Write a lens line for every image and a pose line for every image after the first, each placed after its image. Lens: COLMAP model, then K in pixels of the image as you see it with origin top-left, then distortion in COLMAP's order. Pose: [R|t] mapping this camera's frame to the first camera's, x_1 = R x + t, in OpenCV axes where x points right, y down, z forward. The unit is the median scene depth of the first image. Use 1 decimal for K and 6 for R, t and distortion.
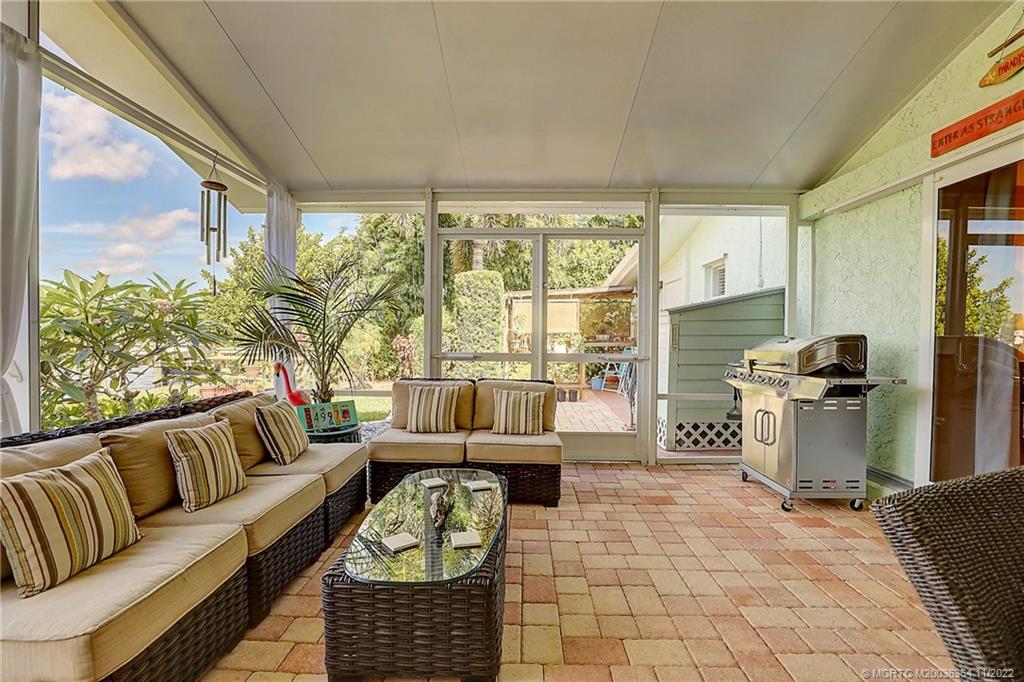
lens RADIAL K [[467.7, 0, 507.7], [0, 467.7, 342.8], [0, 0, 1]] dist [-0.040966, 0.010519]
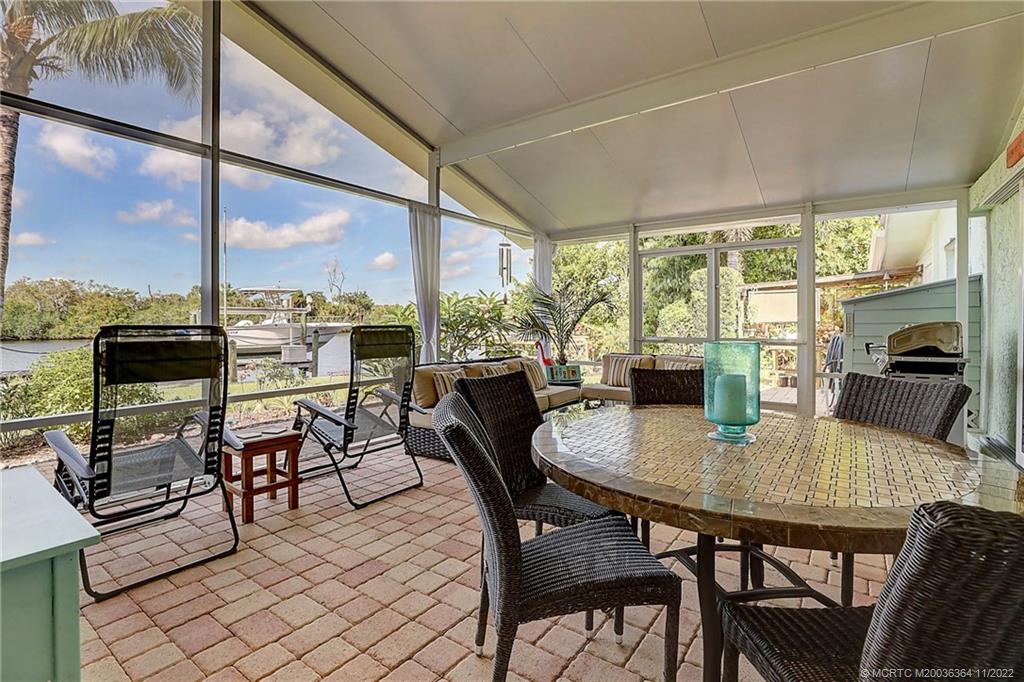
lens RADIAL K [[473.3, 0, 503.3], [0, 473.3, 346.7], [0, 0, 1]] dist [-0.018442, 0.000864]
pose [[0.819672, 0.019397, -0.572505, 0.368210], [-0.003041, 0.999560, 0.029511, 0.010363], [0.572825, -0.022448, 0.819370, -0.466719]]
